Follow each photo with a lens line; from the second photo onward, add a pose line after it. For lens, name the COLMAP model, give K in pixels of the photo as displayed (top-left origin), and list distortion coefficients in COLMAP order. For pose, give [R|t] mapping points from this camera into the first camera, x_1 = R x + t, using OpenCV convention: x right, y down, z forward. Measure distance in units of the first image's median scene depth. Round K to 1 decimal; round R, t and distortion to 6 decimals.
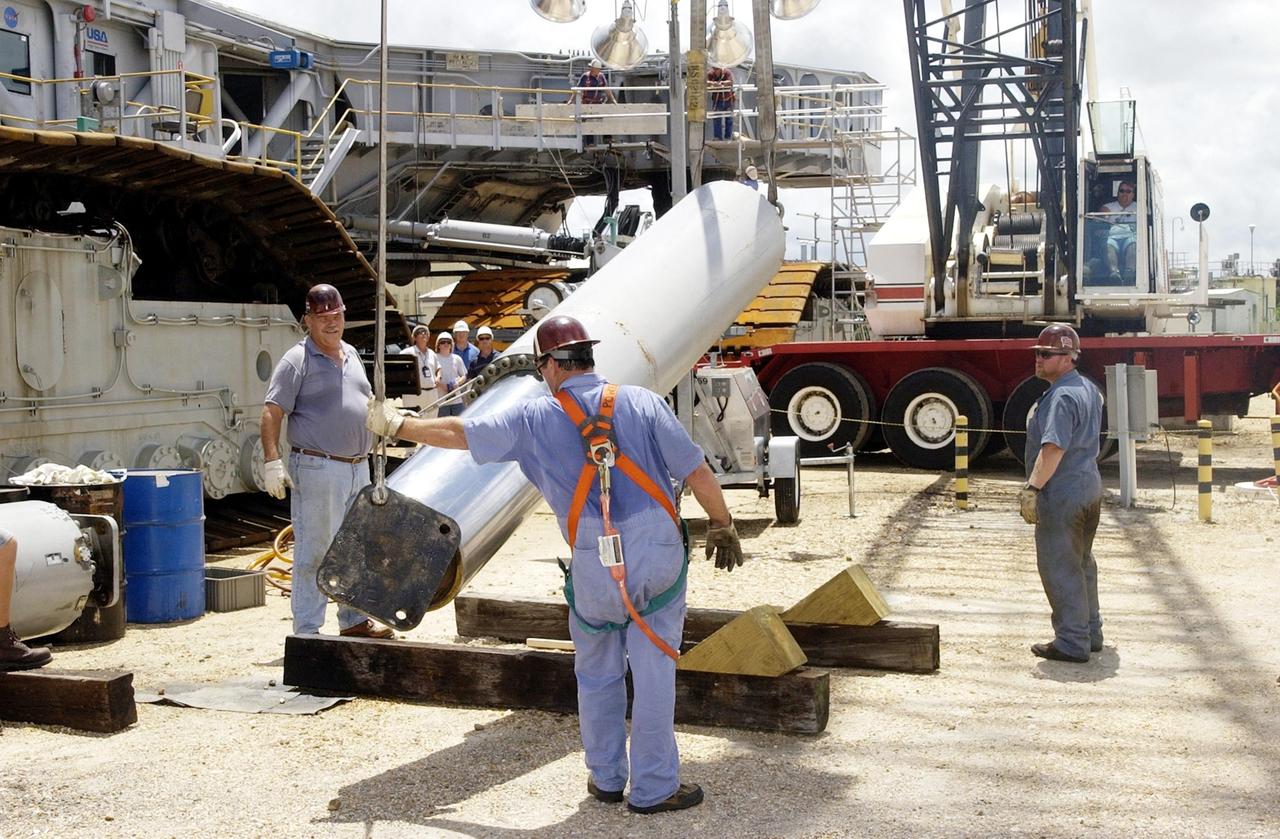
lens RADIAL K [[1878.5, 0, 640.0], [0, 1878.5, 419.5], [0, 0, 1]] dist [0.001344, 0.026678]
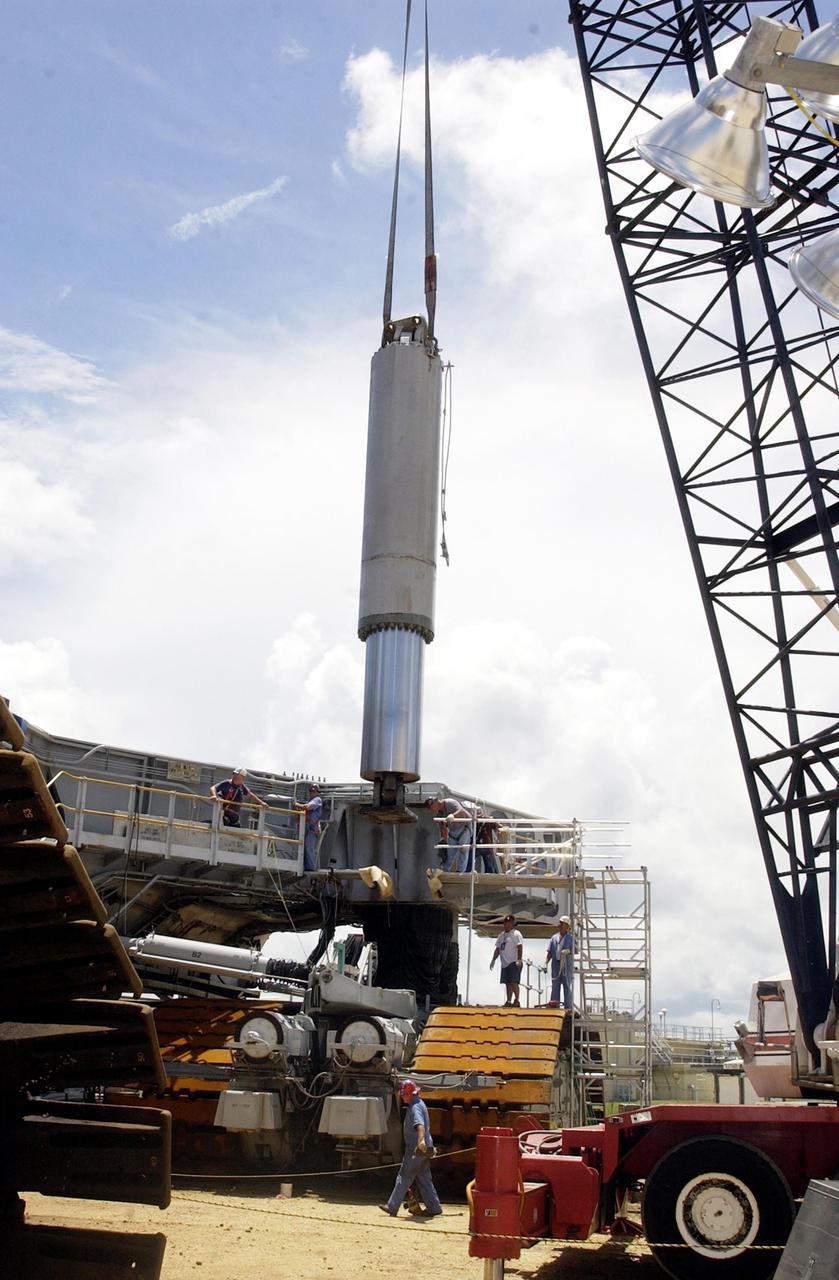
lens RADIAL K [[1356.6, 0, 419.5], [0, 1356.6, 640.0], [0, 0, 1]] dist [-0.109756, 0.011416]
pose [[0.991559, 0.083494, 0.099192, -0.050089], [-0.042965, 0.933421, -0.356200, -0.014456], [-0.122328, 0.348932, 0.929130, 0.328409]]
